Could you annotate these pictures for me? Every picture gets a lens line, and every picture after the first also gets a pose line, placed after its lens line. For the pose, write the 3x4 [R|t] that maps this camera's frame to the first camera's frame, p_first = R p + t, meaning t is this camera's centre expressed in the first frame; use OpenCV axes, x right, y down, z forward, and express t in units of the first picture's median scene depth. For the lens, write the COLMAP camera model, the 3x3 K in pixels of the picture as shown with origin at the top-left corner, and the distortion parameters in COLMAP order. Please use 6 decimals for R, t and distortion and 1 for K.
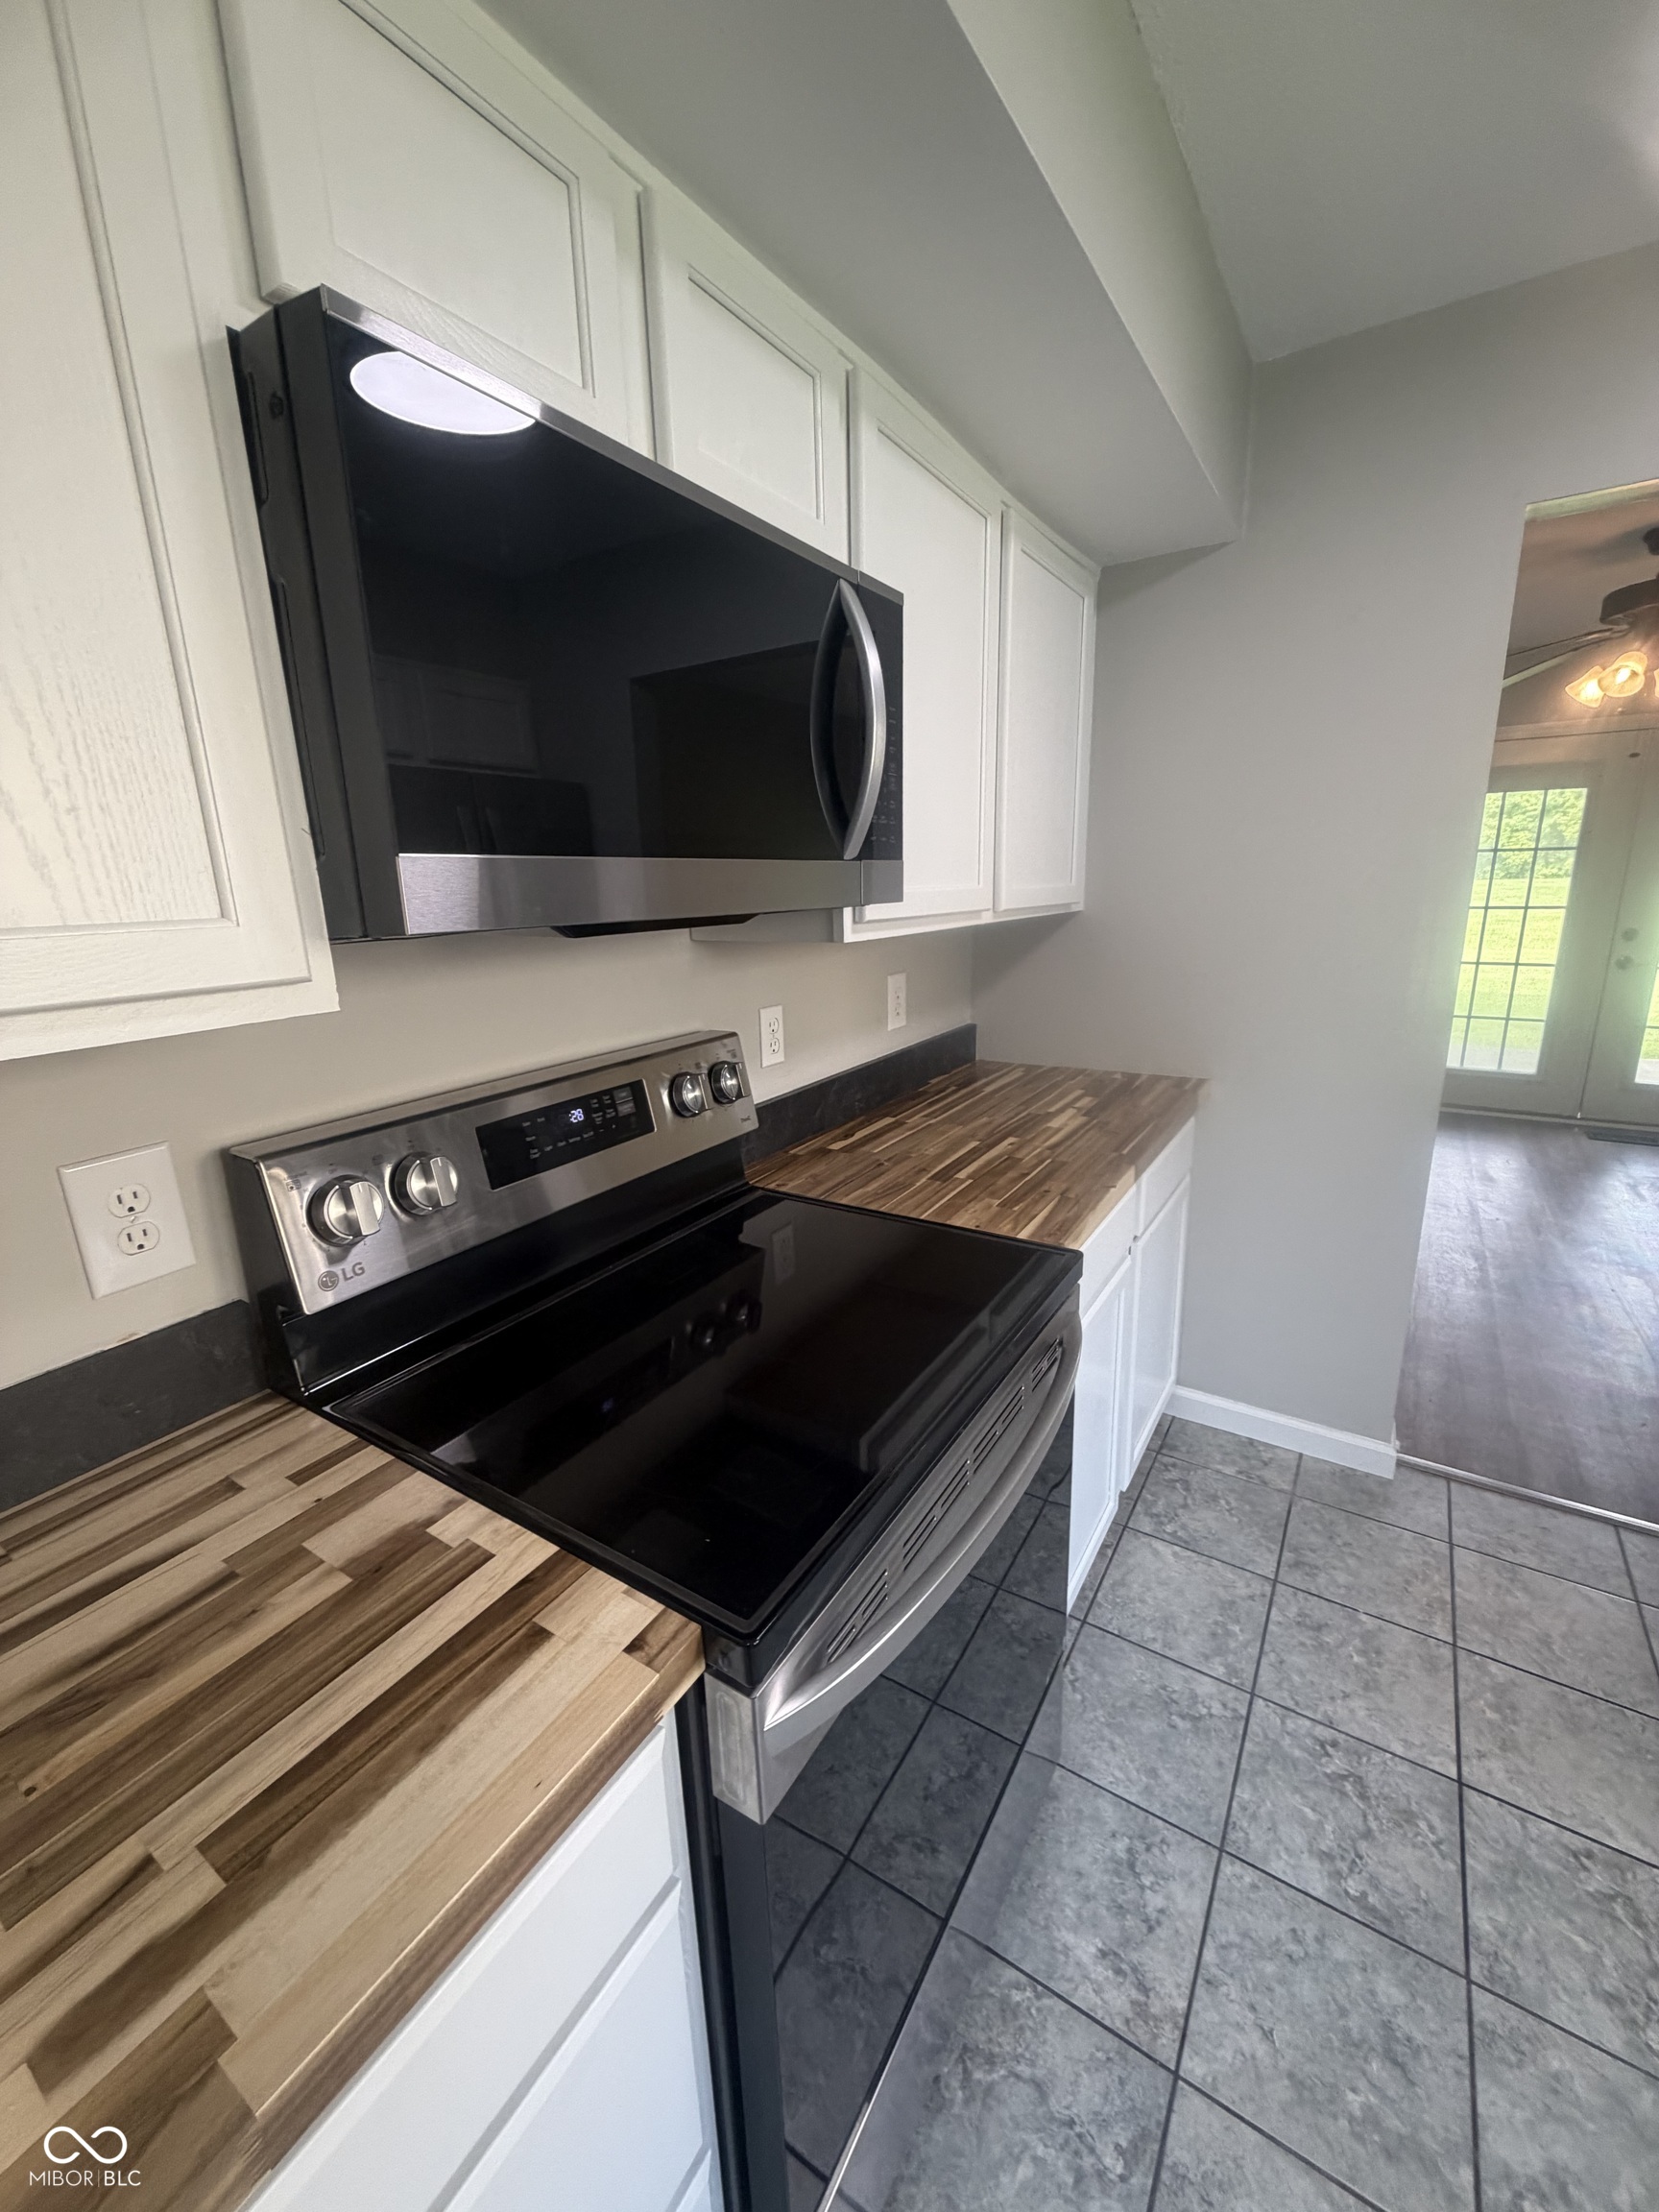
lens RADIAL K [[884.8, 0, 828.8], [0, 884.8, 1103.4], [0, 0, 1]] dist [0.001672, 0.000146]
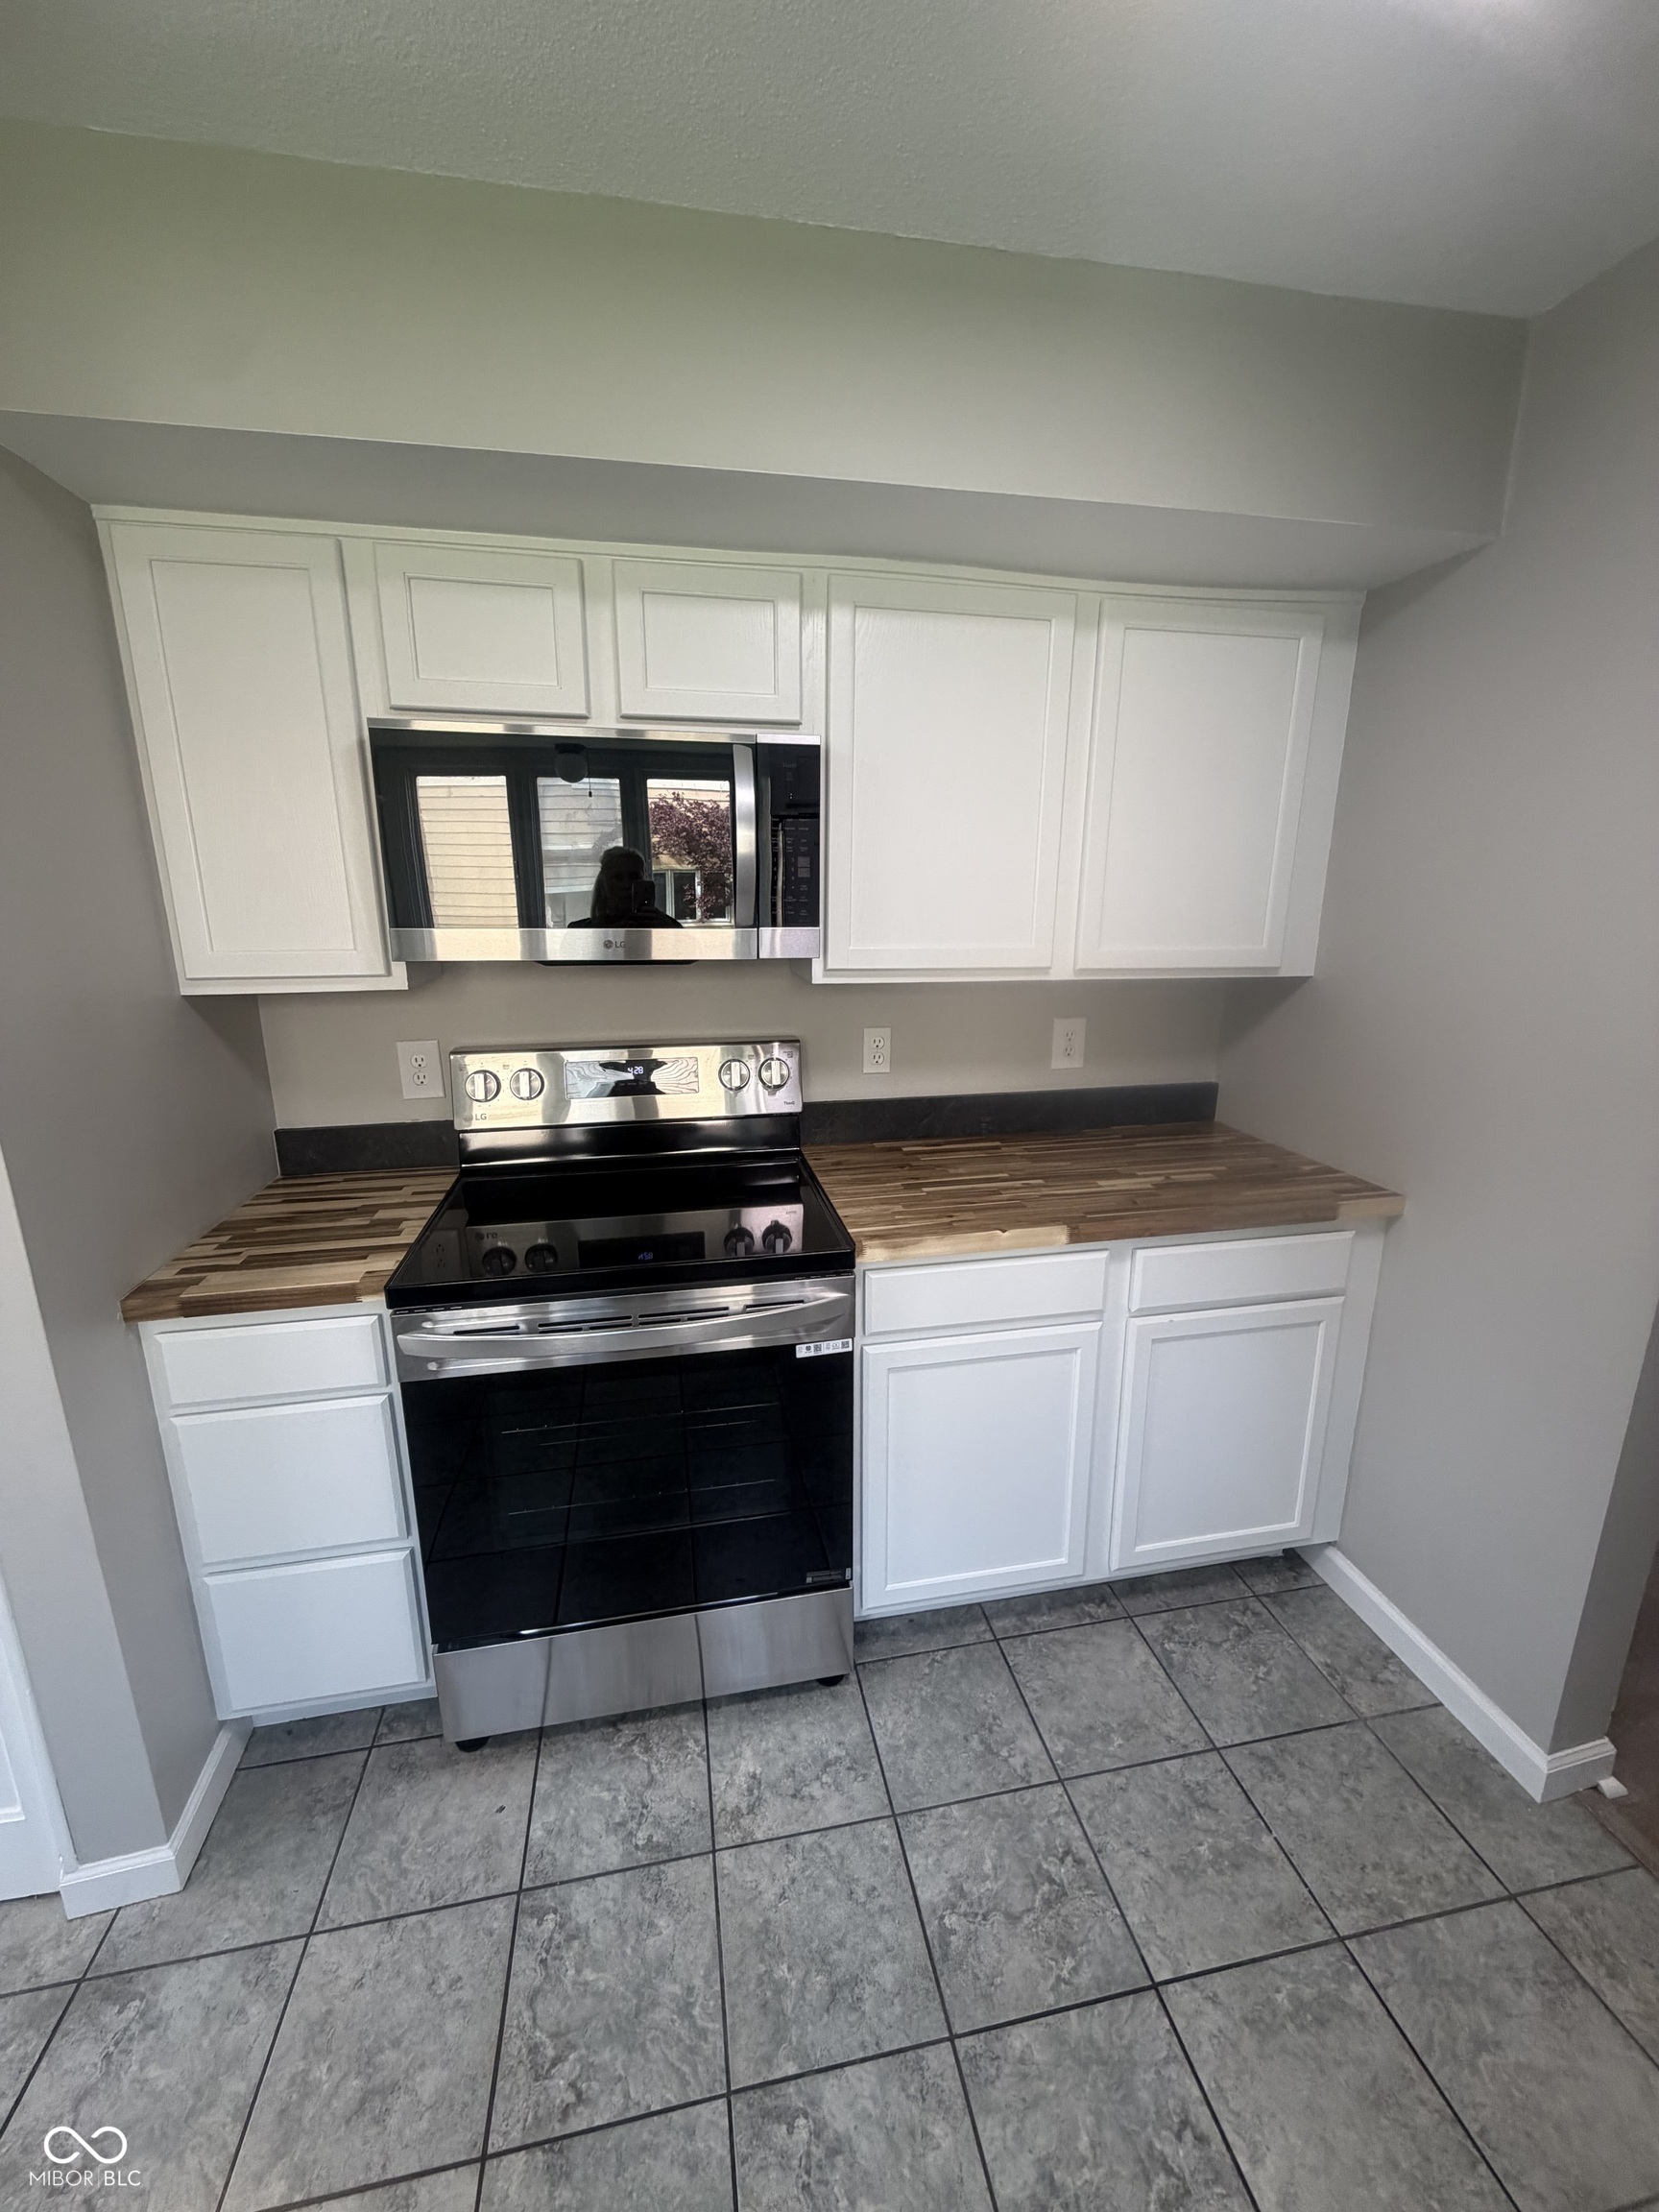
lens RADIAL K [[884.8, 0, 826.6], [0, 884.8, 1104.4], [0, 0, 1]] dist [0.001672, 0.000146]
pose [[0.690079, 0.199631, -0.695657, 1.034162], [-0.199368, 0.976451, 0.082440, -0.119685], [0.695732, 0.081801, 0.713628, 0.067994]]
